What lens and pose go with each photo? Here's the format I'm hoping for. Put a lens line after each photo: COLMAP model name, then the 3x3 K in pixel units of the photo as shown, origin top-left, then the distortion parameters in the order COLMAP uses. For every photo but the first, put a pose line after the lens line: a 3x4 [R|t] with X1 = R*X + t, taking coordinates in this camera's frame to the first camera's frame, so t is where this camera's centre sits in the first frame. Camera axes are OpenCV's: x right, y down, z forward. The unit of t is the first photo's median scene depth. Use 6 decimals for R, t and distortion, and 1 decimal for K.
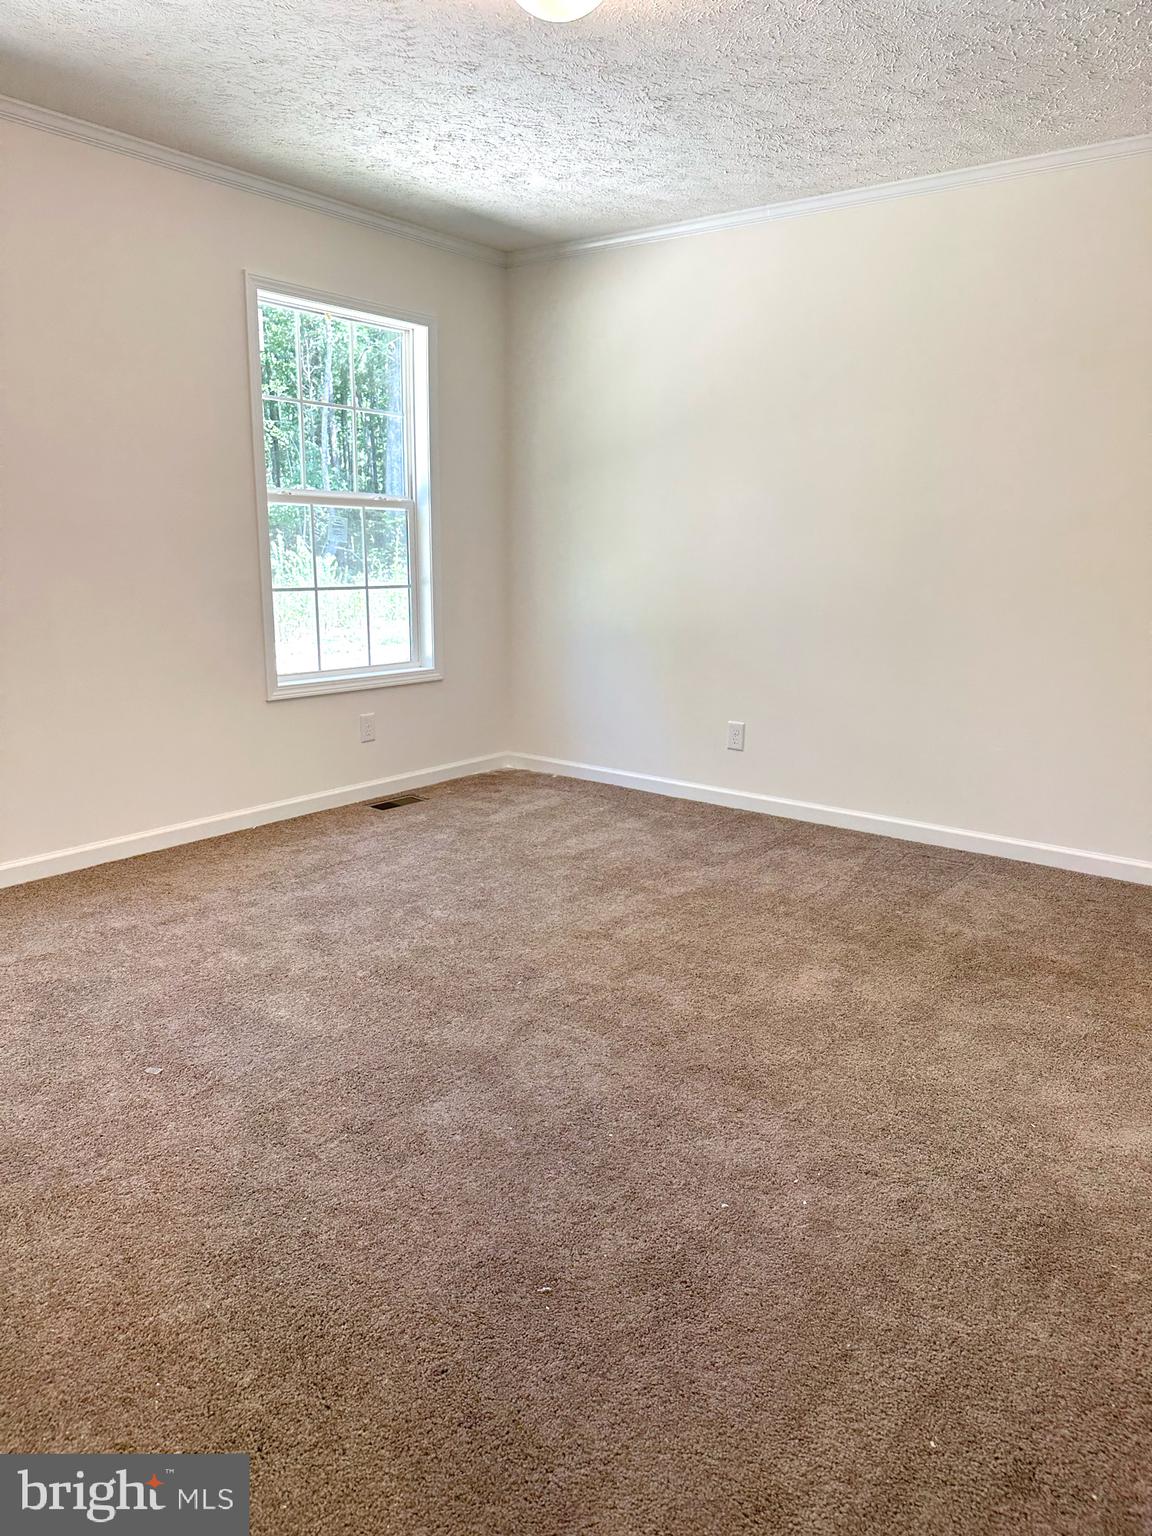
lens RADIAL K [[931.2, 0, 577.9], [0, 931.2, 779.0], [0, 0, 1]] dist [0.003176, -0.002595]
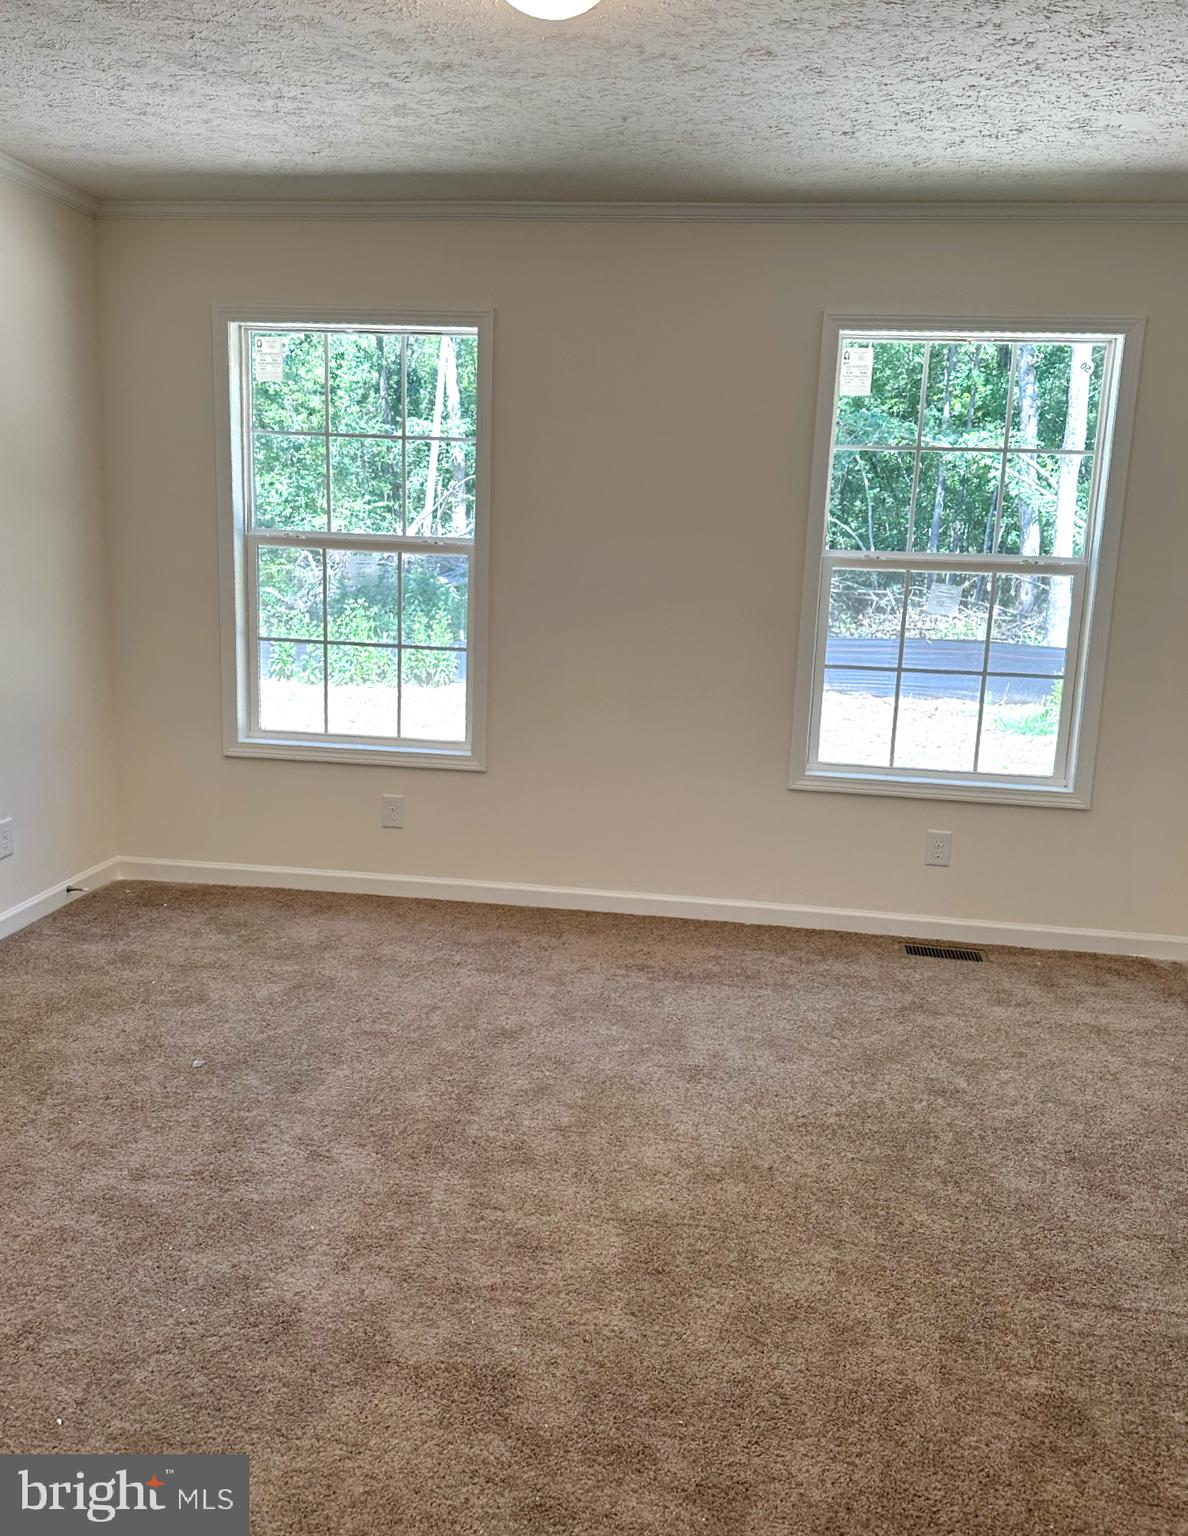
lens RADIAL K [[1118.4, 0, 594.6], [0, 1118.4, 766.9], [0, 0, 1]] dist [0.005433, -0.002355]
pose [[0.574186, 0.172282, -0.800393, 0.439164], [-0.249641, 0.967897, 0.029249, -0.097397], [0.779737, 0.183017, 0.598761, 0.264306]]
